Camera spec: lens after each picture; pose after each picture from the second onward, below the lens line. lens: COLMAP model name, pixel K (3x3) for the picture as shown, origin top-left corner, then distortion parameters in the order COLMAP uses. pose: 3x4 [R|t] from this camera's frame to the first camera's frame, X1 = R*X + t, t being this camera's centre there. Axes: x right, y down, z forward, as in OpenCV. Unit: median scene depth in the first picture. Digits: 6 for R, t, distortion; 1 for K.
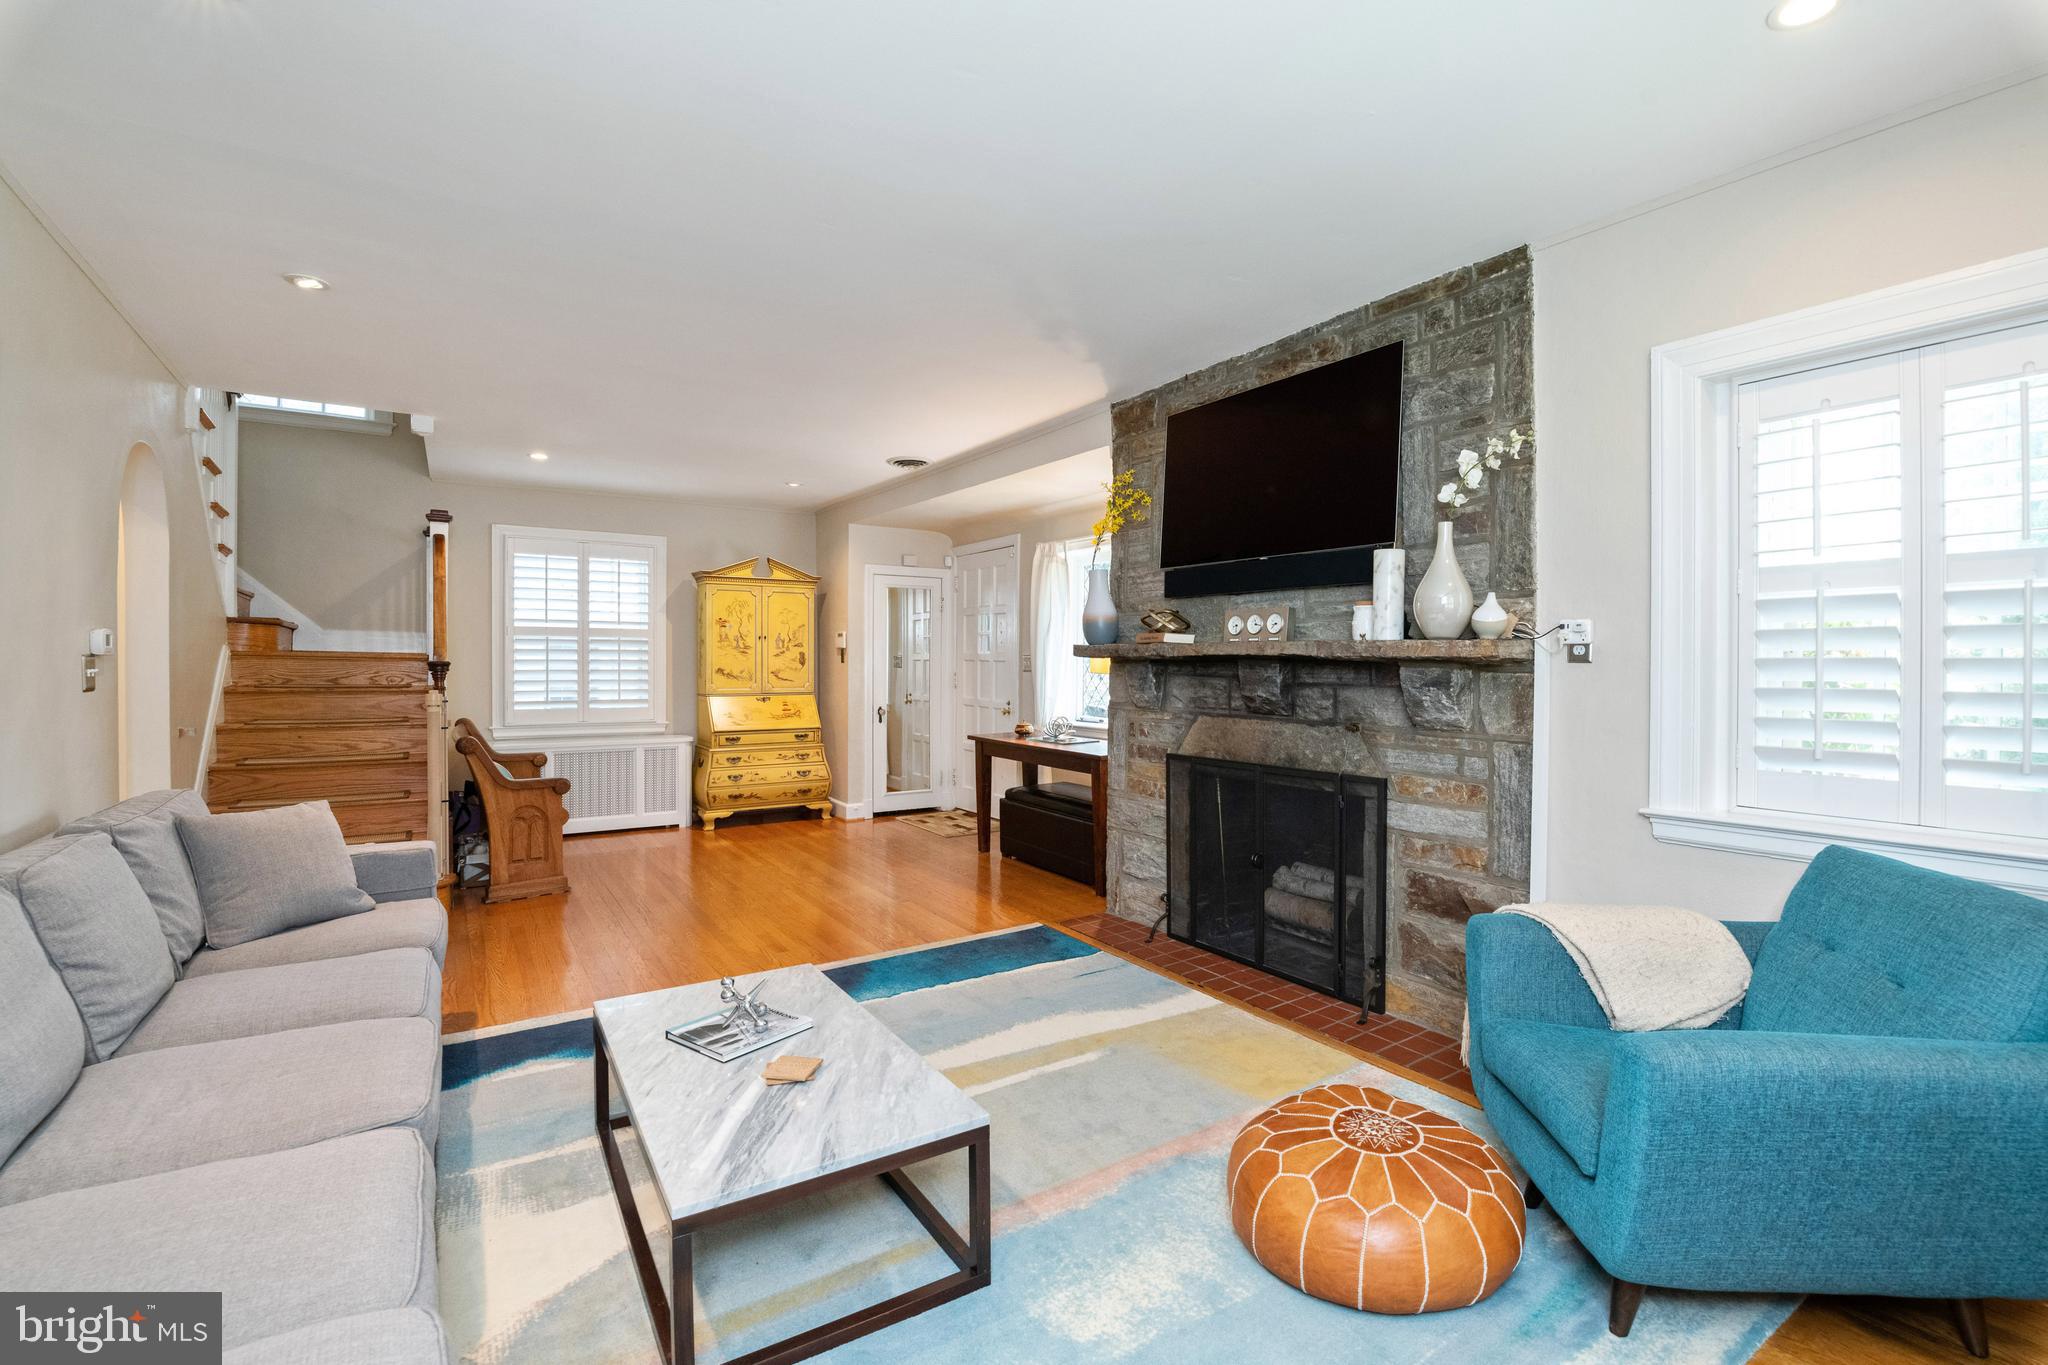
lens RADIAL K [[889.4, 0, 1031.8], [0, 889.4, 674.2], [0, 0, 1]] dist [0.004242, -0.005783]
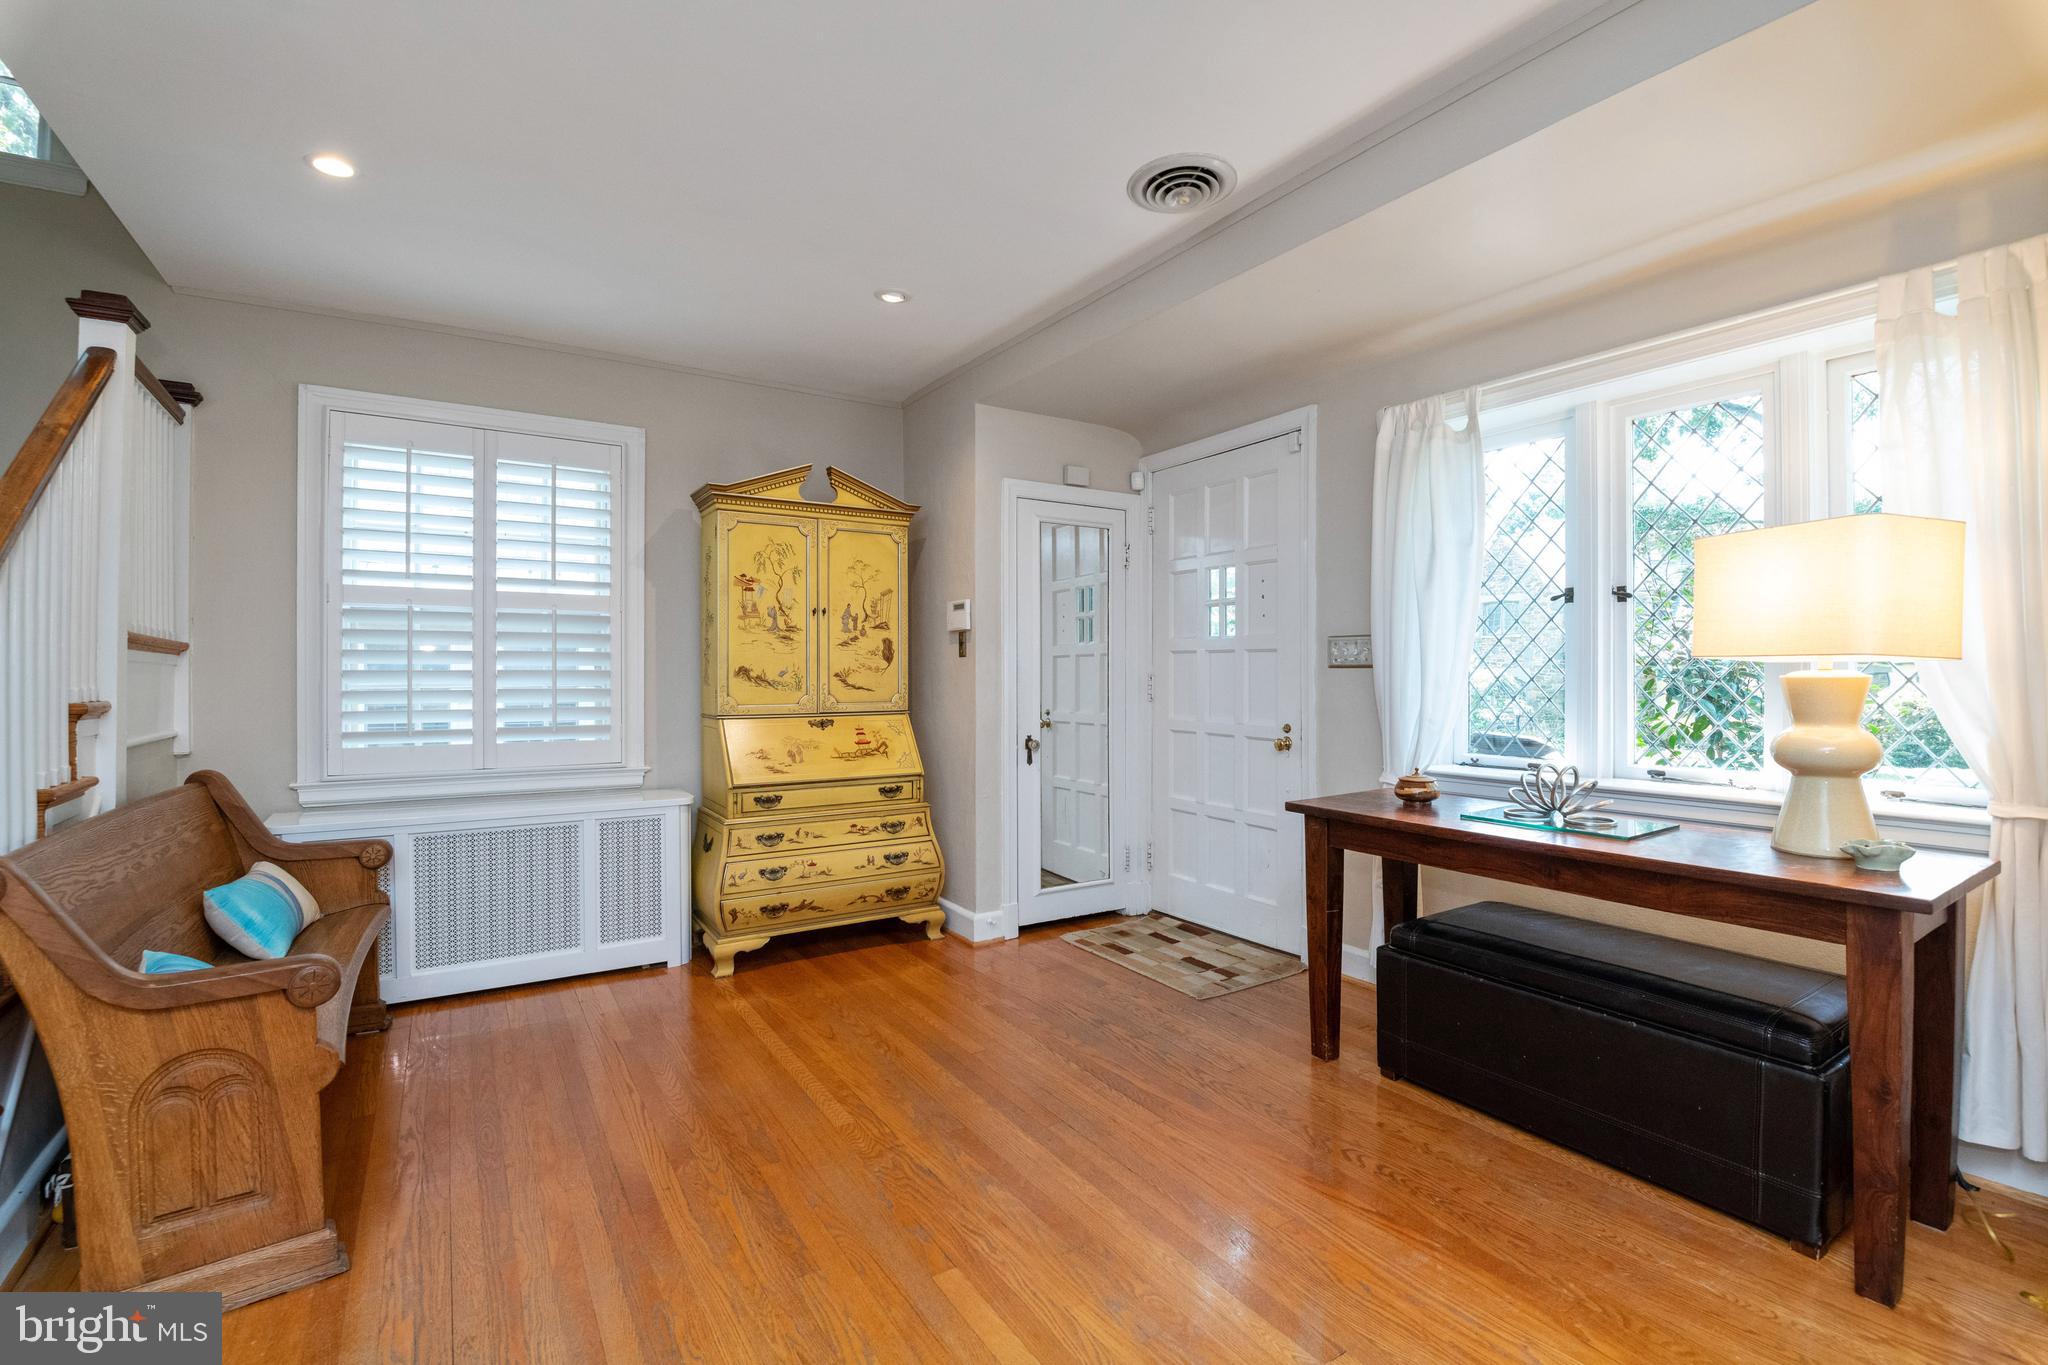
lens RADIAL K [[882.0, 0, 1031.0], [0, 882.0, 678.5], [0, 0, 1]] dist [0.001807, 0.000243]
pose [[0.999957, -0.007131, -0.005871, -0.172384], [0.007061, 0.999904, -0.011946, 0.007813], [0.005956, 0.011904, 0.999911, 0.465442]]
